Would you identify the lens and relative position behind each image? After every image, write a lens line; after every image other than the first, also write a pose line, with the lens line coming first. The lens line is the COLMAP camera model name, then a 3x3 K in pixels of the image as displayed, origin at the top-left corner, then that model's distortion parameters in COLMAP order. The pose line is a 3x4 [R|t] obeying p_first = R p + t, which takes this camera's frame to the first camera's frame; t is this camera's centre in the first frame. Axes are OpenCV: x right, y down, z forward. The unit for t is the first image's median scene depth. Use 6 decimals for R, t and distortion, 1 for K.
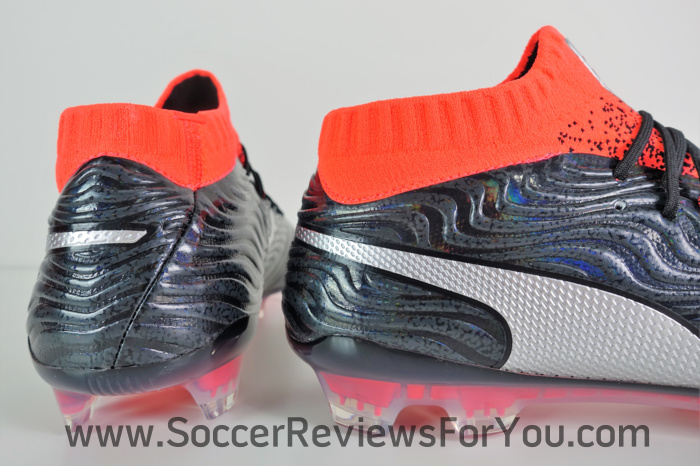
lens RADIAL K [[522.6, 0, 342.9], [0, 522.6, 223.4], [0, 0, 1]] dist [-0.009880, -0.004073]
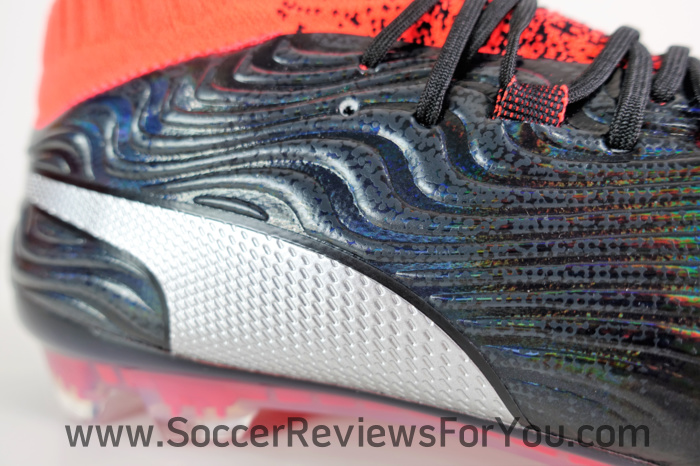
lens RADIAL K [[522.6, 0, 342.9], [0, 522.6, 223.4], [0, 0, 1]] dist [-0.009880, -0.004073]
pose [[0.954454, 0.011938, -0.298119, 0.671121], [0.001790, 0.998952, 0.045734, 0.069596], [0.298353, -0.044185, 0.953432, 0.384086]]
